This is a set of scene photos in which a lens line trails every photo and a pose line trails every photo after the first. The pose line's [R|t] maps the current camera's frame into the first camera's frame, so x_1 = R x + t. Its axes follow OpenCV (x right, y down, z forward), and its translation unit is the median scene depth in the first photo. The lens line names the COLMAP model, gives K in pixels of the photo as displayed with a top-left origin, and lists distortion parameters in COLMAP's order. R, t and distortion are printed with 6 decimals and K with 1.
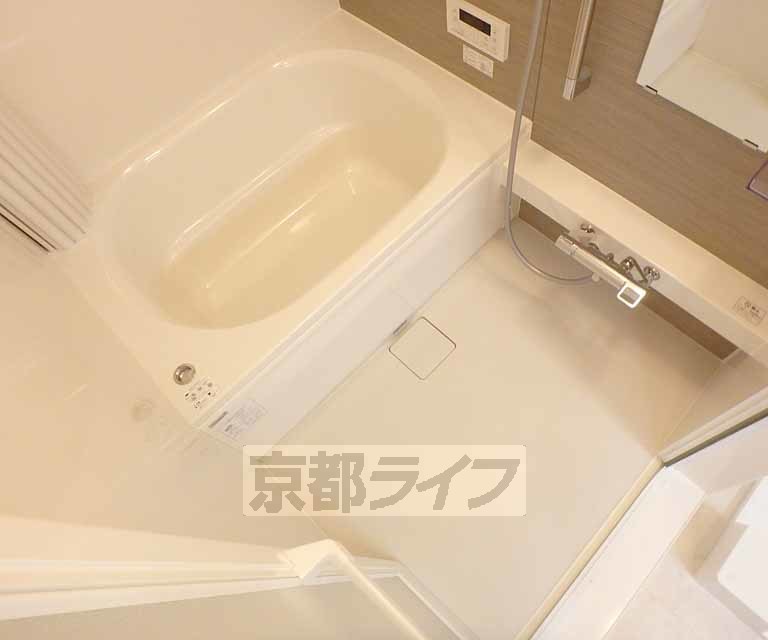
lens RADIAL K [[515.4, 0, 384.0], [0, 515.4, 320.0], [0, 0, 1]] dist [-0.002582, -0.002699]
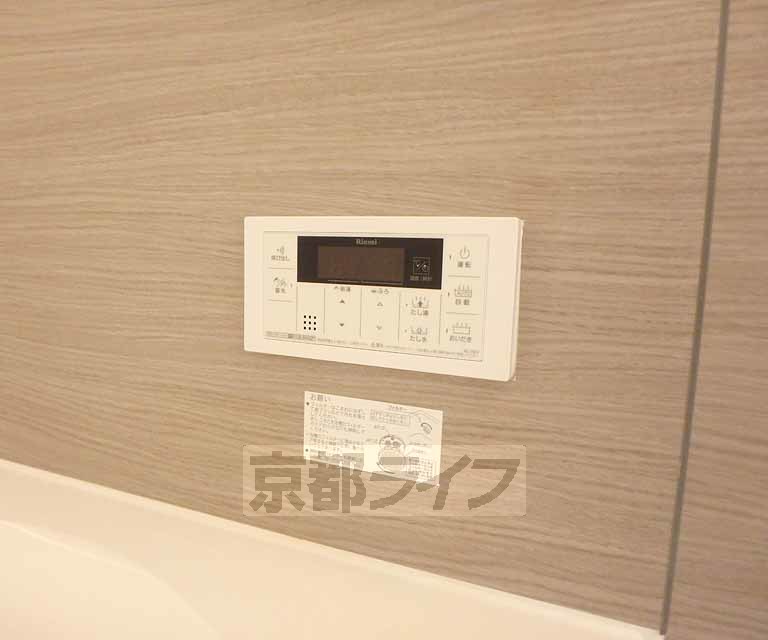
lens RADIAL K [[515.4, 0, 384.0], [0, 515.4, 320.0], [0, 0, 1]] dist [-0.002582, -0.002699]
pose [[0.903810, 0.111342, 0.413196, 0.076059], [0.295866, 0.535022, -0.791337, -0.337867], [-0.309178, 0.837469, 0.450615, 0.872436]]
